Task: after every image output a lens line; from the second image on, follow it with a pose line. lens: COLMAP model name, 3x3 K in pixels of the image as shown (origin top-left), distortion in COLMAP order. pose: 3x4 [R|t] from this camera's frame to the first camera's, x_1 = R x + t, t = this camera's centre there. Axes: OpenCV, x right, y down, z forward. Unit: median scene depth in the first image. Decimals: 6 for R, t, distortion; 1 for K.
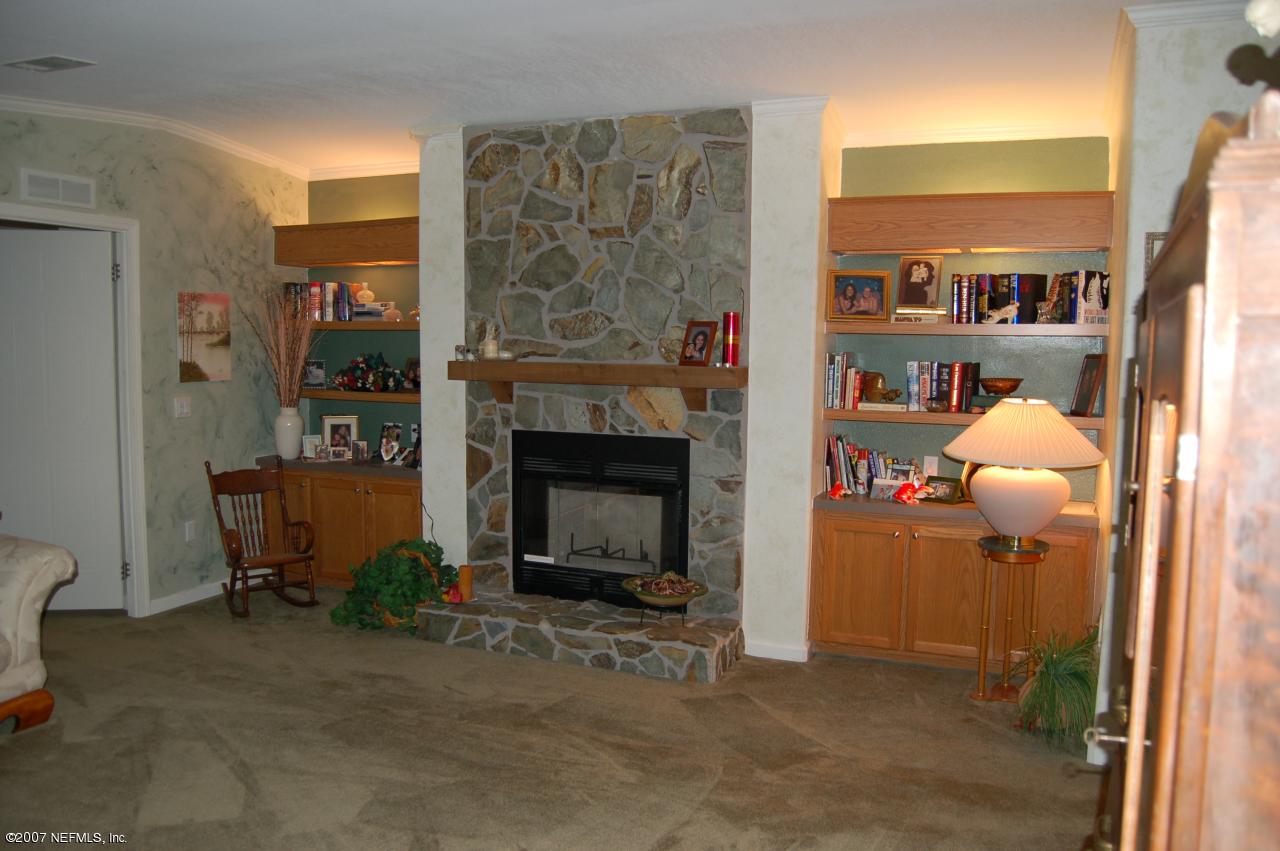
lens RADIAL K [[986.9, 0, 640.0], [0, 986.9, 425.5], [0, 0, 1]] dist [-0.068462, 0.006408]
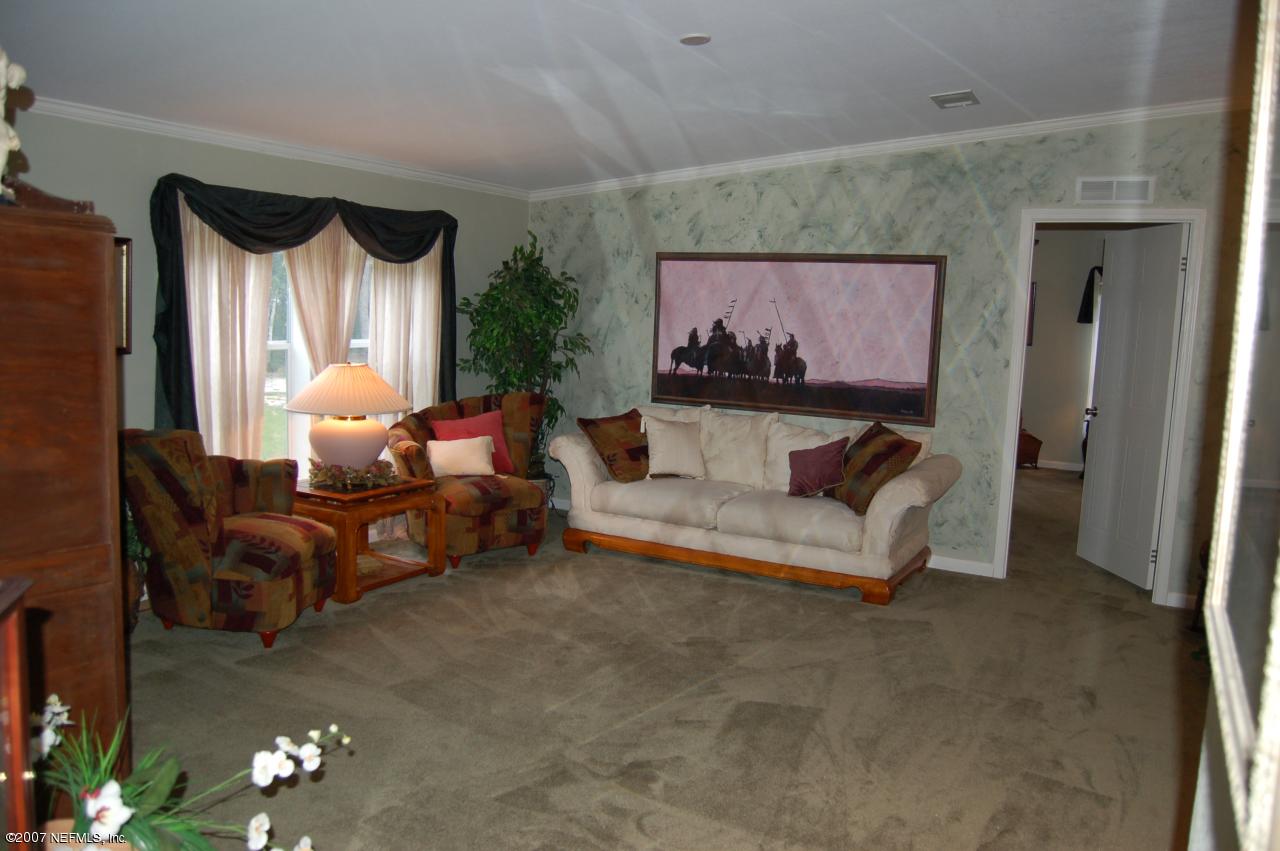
lens RADIAL K [[986.9, 0, 640.0], [0, 986.9, 425.5], [0, 0, 1]] dist [-0.068462, 0.006408]
pose [[-0.098375, 0.092697, -0.990823, 0.595538], [-0.121097, 0.987138, 0.104376, -0.030052], [0.987754, 0.130253, -0.085884, 0.613214]]
